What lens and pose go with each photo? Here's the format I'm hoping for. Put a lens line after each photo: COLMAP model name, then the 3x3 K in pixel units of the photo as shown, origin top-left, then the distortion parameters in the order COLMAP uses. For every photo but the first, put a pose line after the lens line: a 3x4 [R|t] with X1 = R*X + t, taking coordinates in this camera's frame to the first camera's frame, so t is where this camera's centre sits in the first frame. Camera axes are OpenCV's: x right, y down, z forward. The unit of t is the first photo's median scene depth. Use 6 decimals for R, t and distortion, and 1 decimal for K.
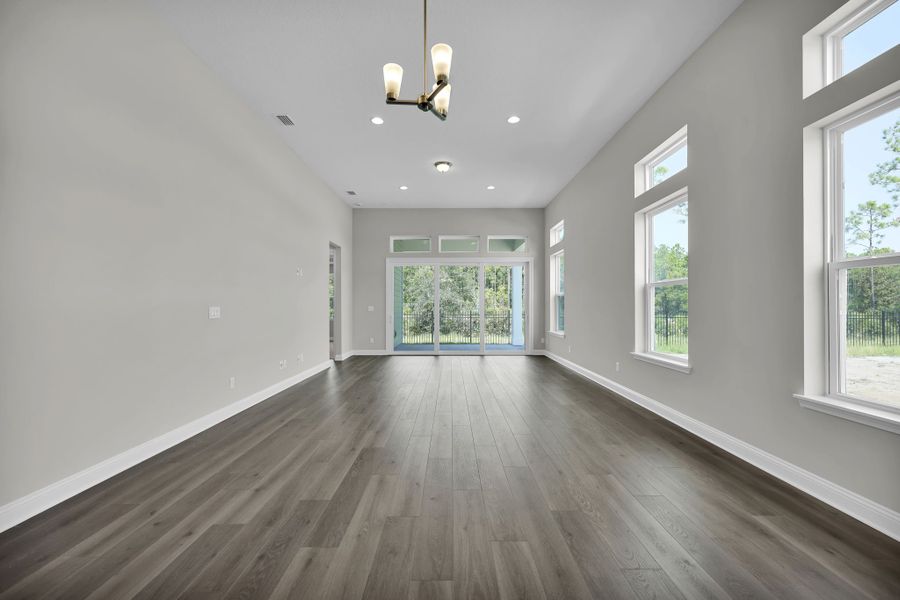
lens RADIAL K [[364.3, 0, 448.9], [0, 364.3, 301.5], [0, 0, 1]] dist [0.000200, -0.000666]
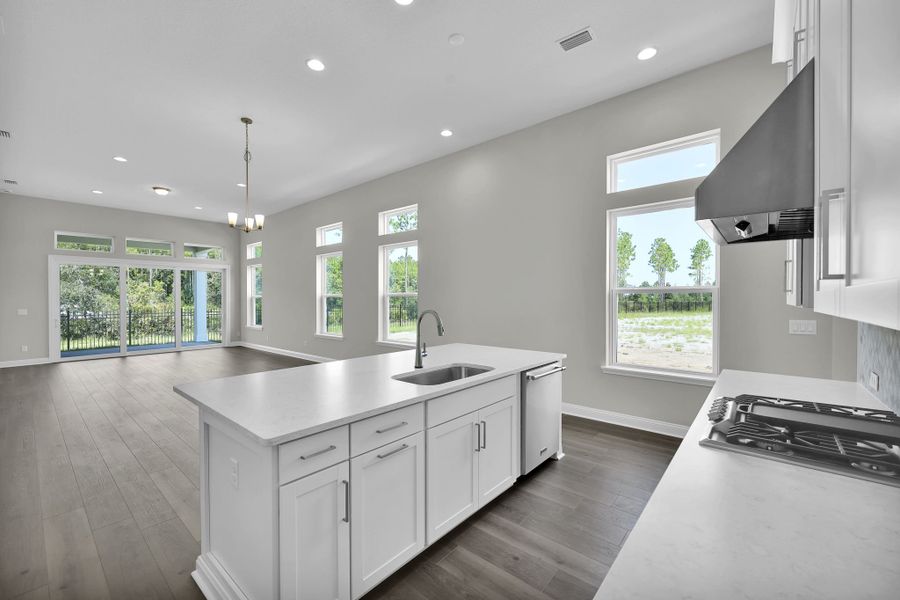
lens RADIAL K [[364.3, 0, 448.9], [0, 364.3, 301.5], [0, 0, 1]] dist [0.000200, -0.000666]
pose [[0.646939, -0.007150, 0.762509, -0.221099], [-0.007077, 0.999857, 0.015380, -0.026087], [-0.762509, -0.015346, 0.646795, -0.333660]]
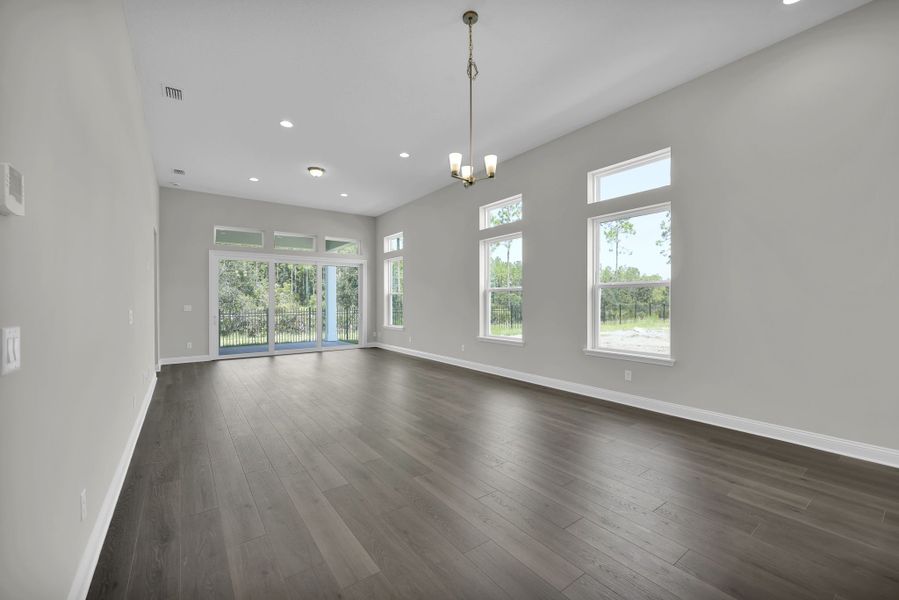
lens RADIAL K [[363.9, 0, 448.4], [0, 363.9, 301.5], [0, 0, 1]] dist [0.000200, -0.000666]
pose [[0.804632, -0.002776, 0.593768, -0.232500], [-0.004406, 0.999934, 0.010645, -0.007800], [-0.593758, -0.011182, 0.804566, -0.047791]]
